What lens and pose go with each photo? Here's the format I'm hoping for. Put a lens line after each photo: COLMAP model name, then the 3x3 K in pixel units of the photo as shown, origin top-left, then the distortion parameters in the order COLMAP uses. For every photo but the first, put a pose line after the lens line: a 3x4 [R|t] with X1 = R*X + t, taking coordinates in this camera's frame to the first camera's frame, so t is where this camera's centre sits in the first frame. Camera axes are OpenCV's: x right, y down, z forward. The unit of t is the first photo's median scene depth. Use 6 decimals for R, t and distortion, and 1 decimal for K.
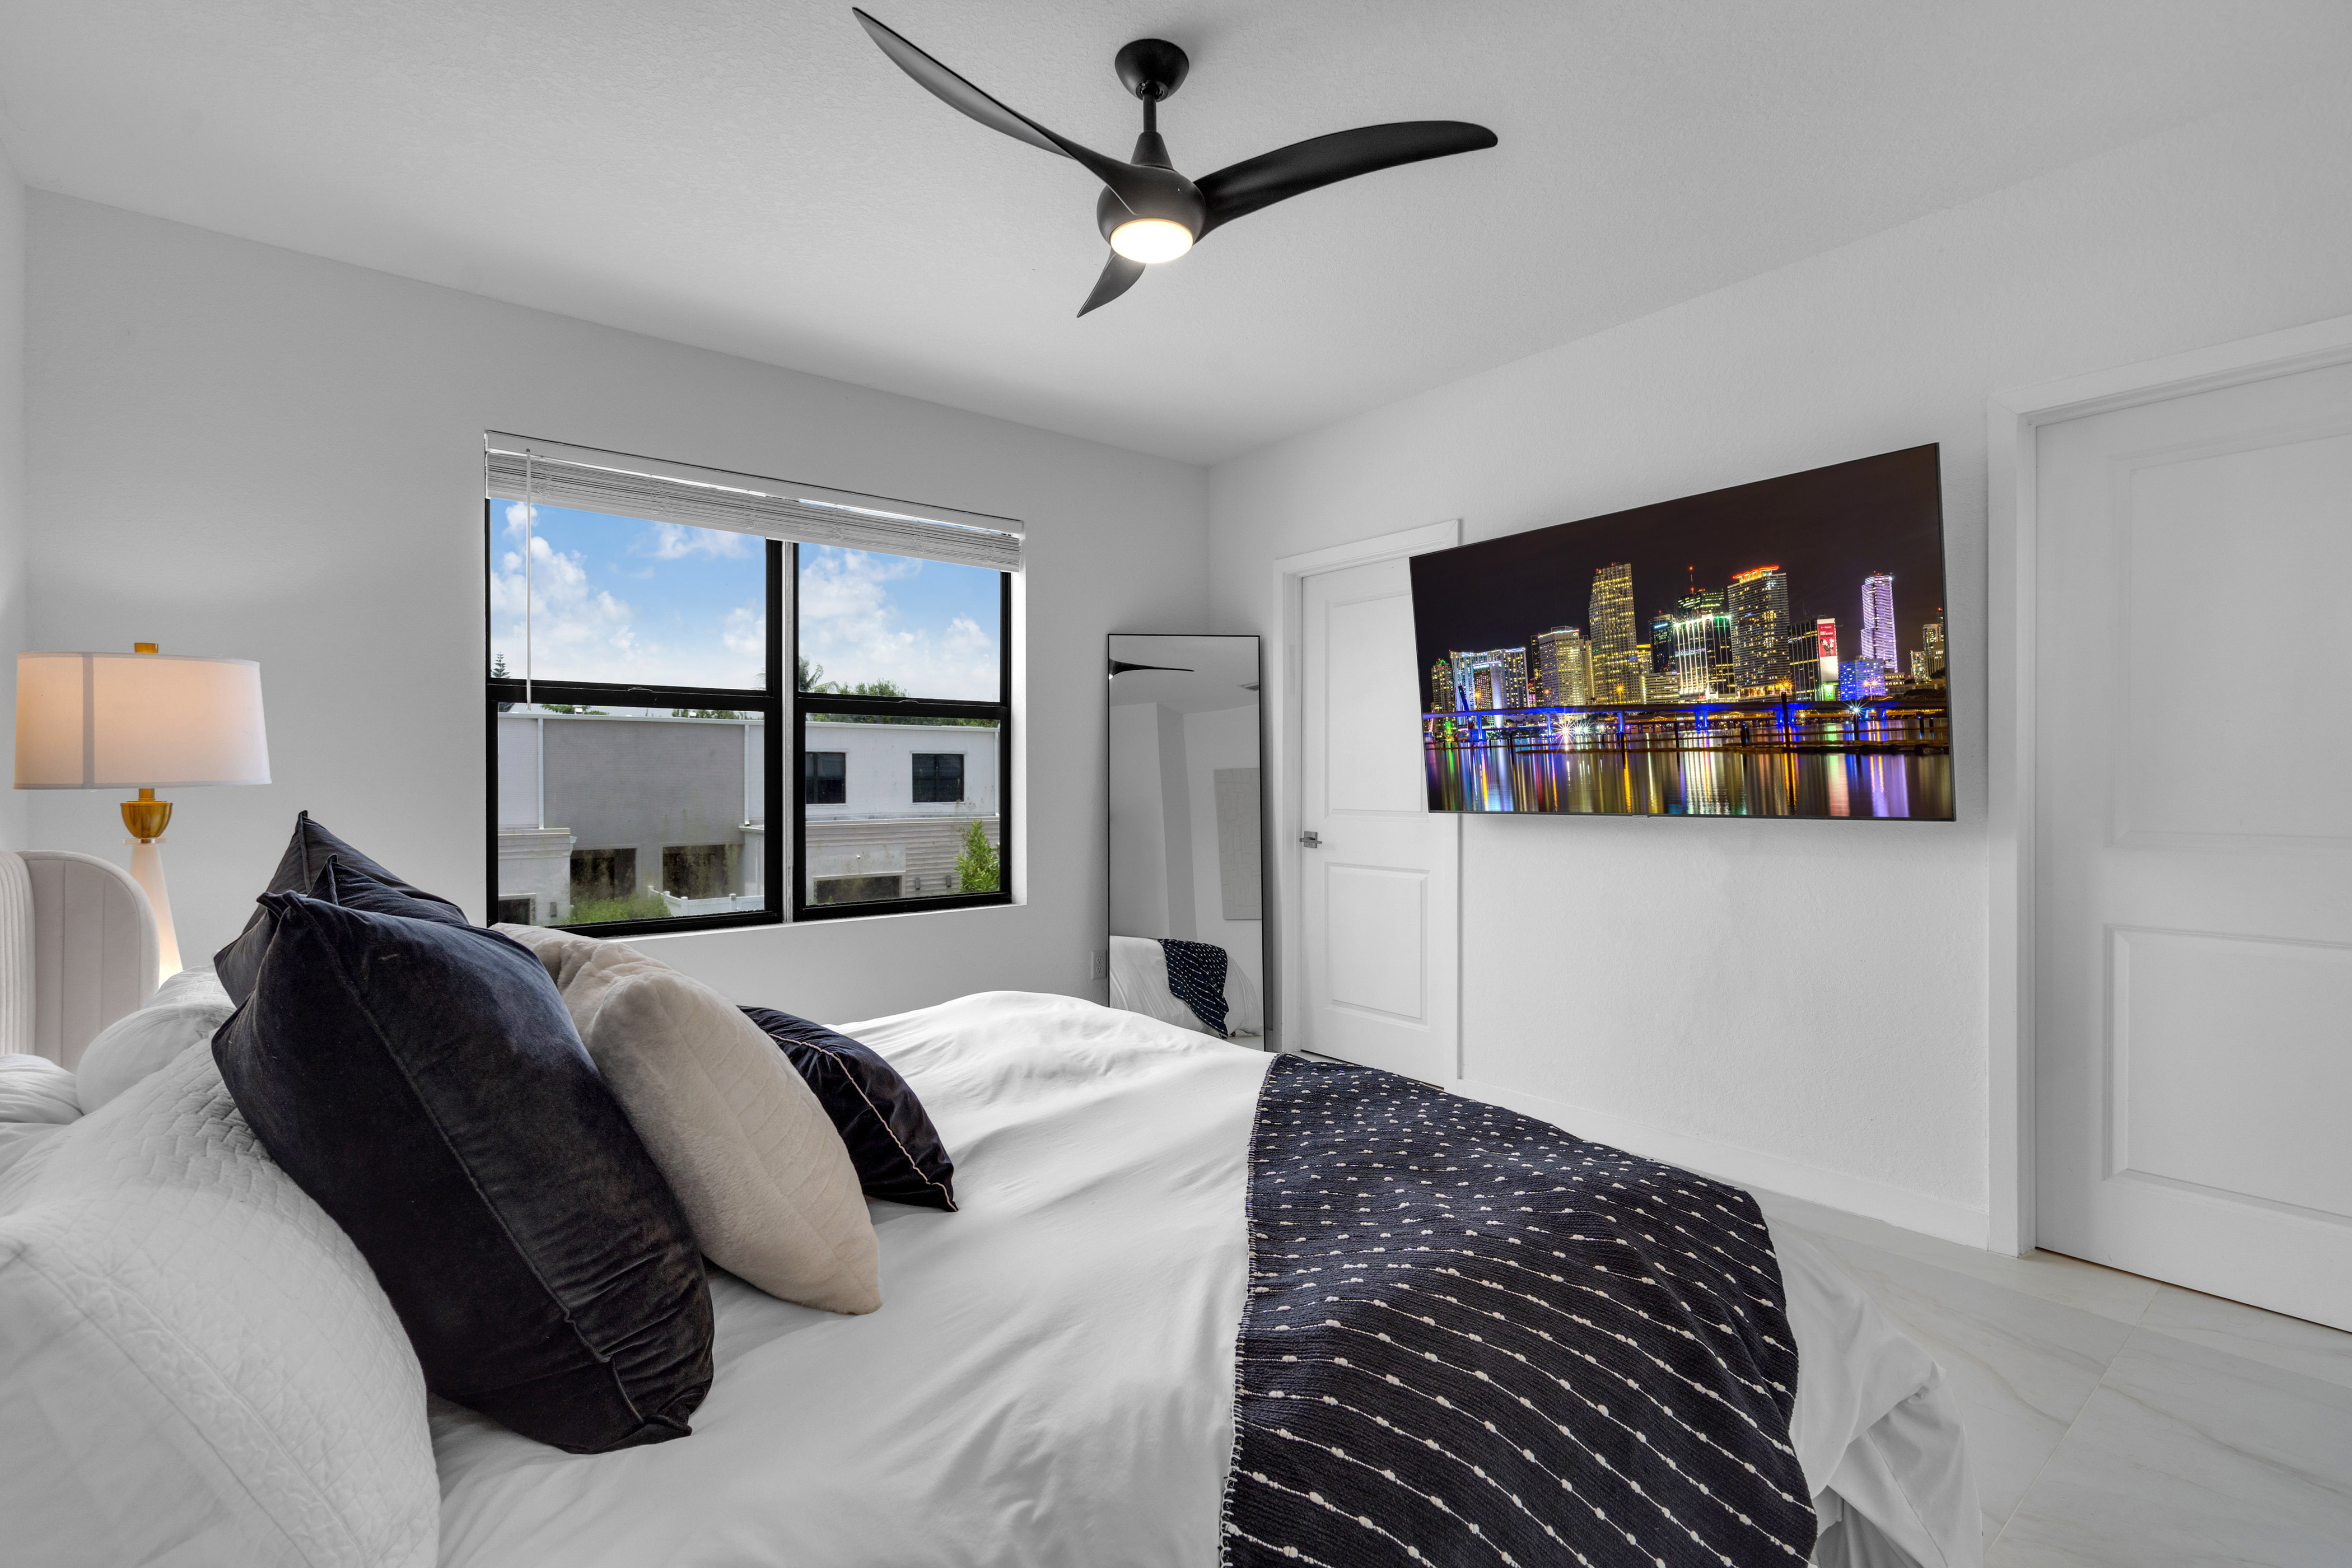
lens RADIAL K [[1118.0, 0, 1176.0], [0, 1118.0, 784.0], [0, 0, 1]] dist [-0.003562, -0.000093]
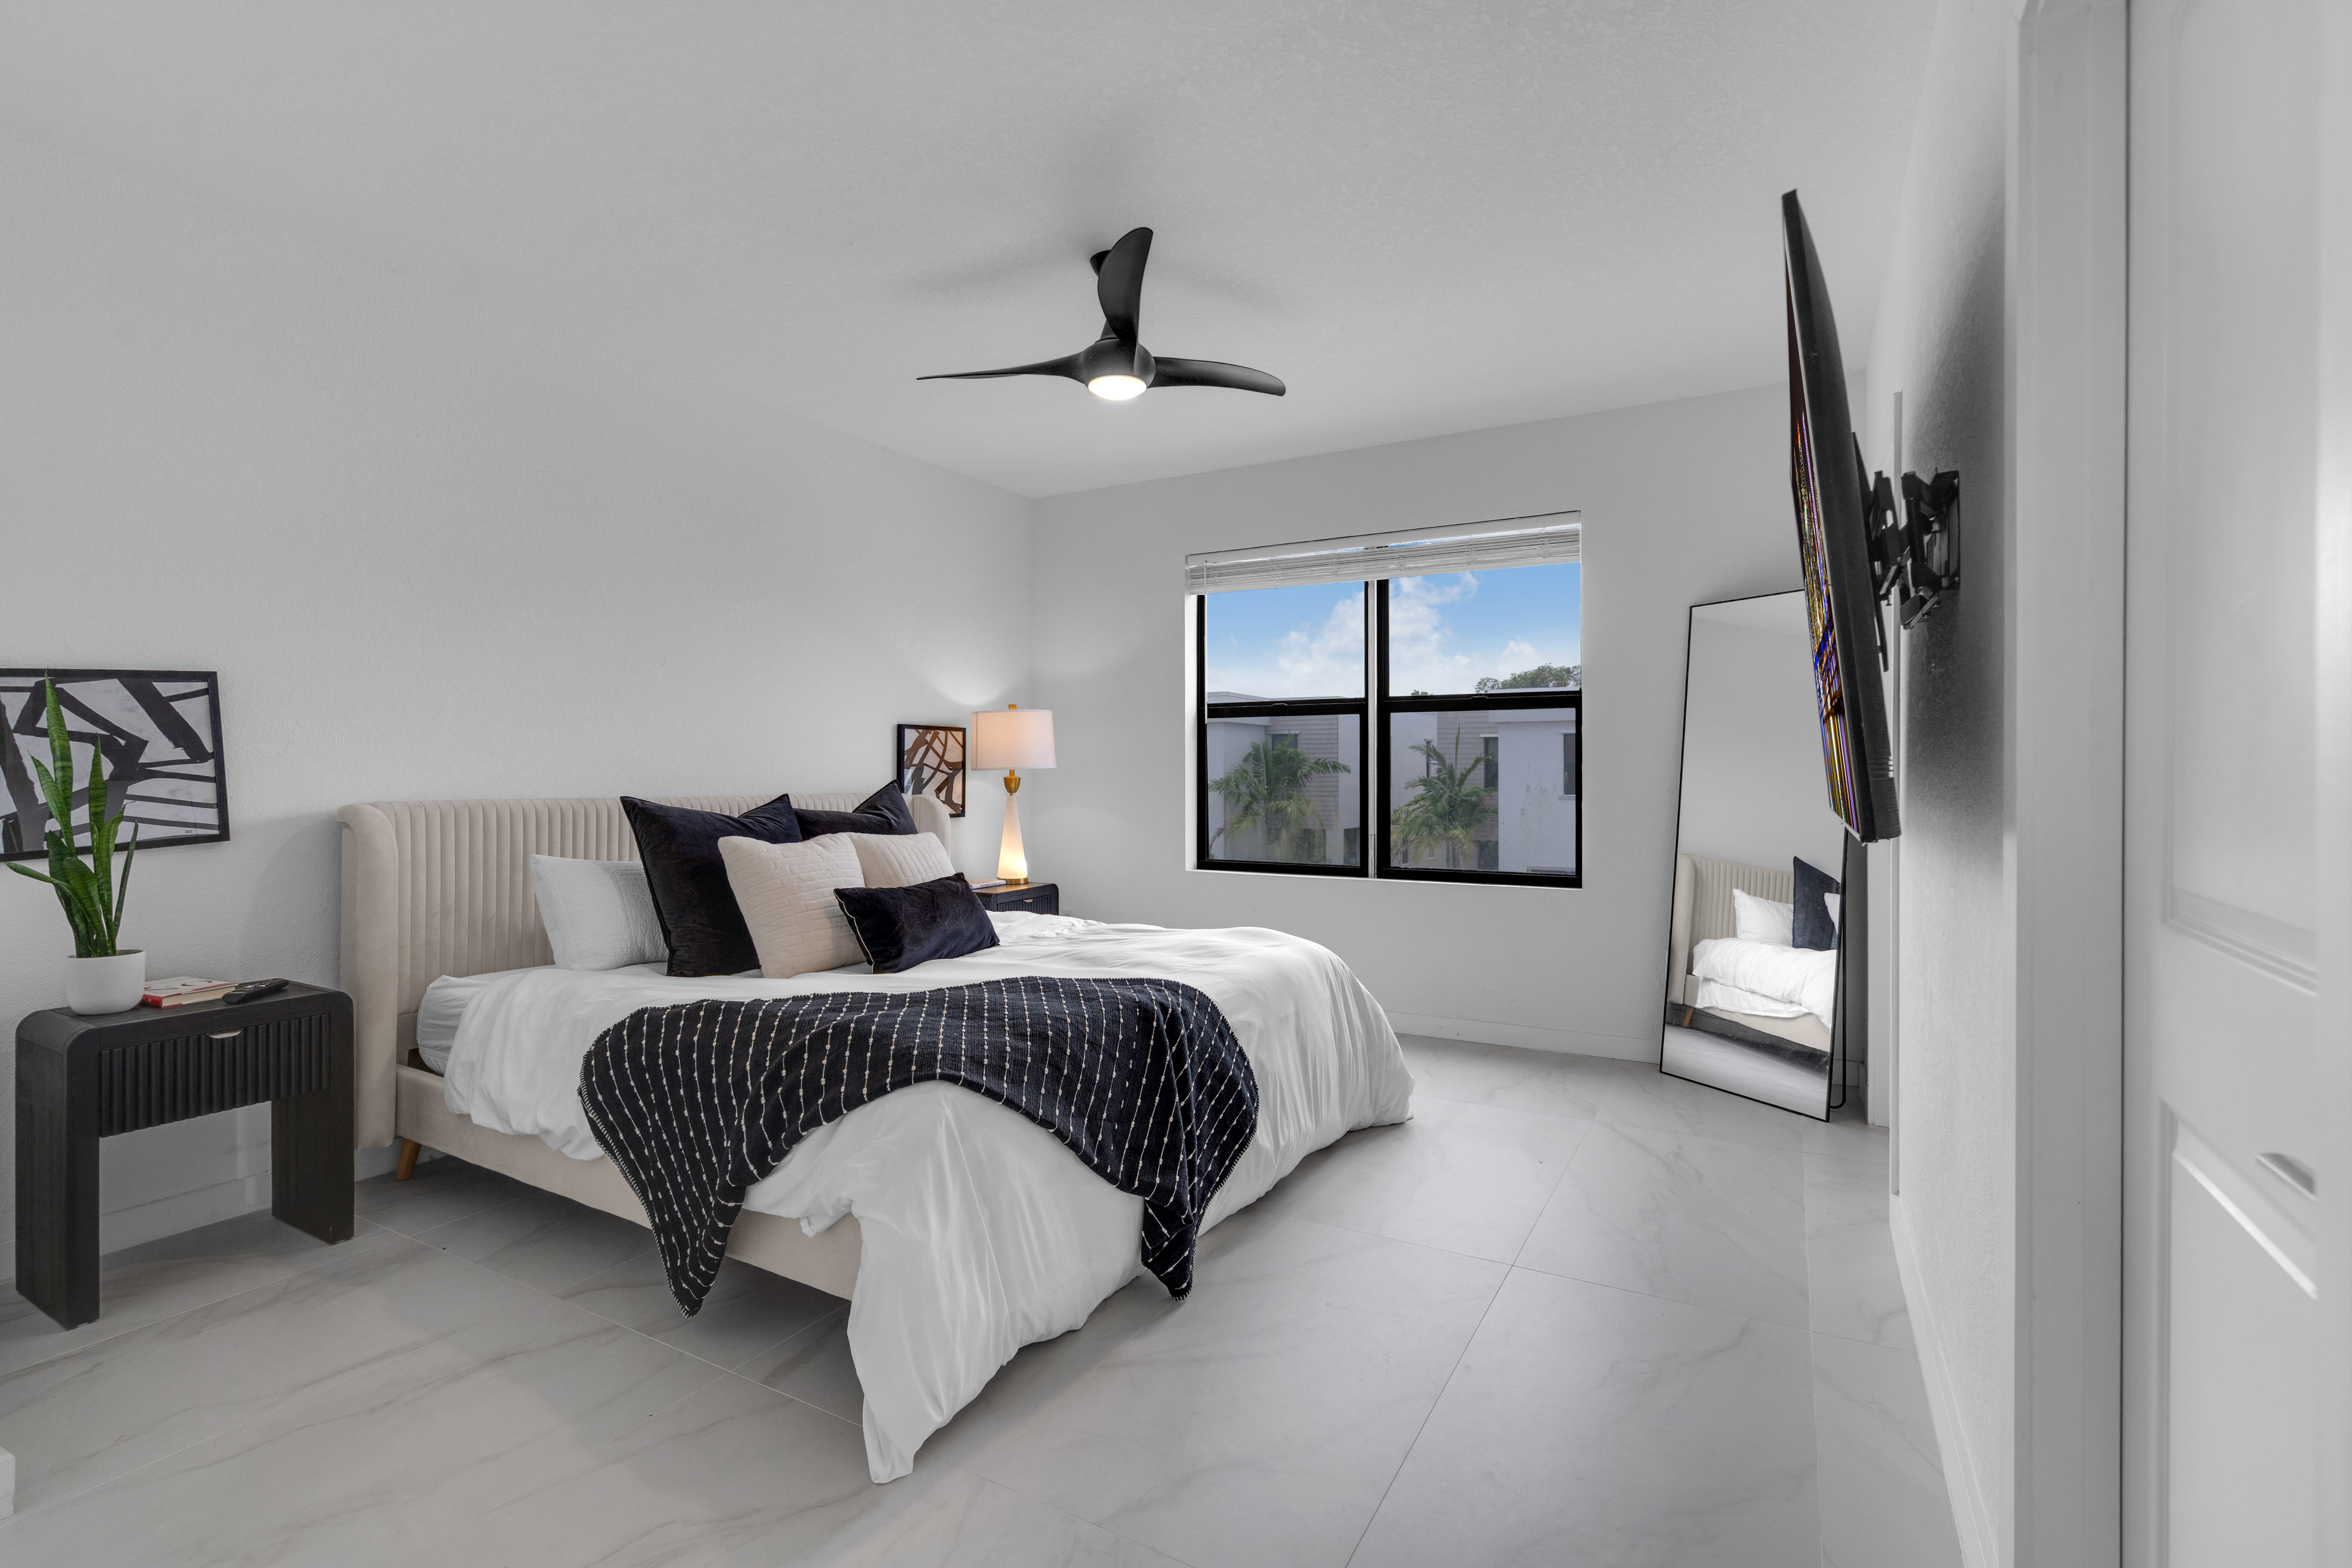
lens RADIAL K [[1067.5, 0, 1174.0], [0, 1067.5, 794.9], [0, 0, 1]] dist [-0.002315, 0.000842]
pose [[0.343455, 0.021379, -0.938926, 0.738545], [-0.005985, 0.999770, 0.020575, 0.004511], [0.939150, -0.001447, 0.343504, 0.369193]]
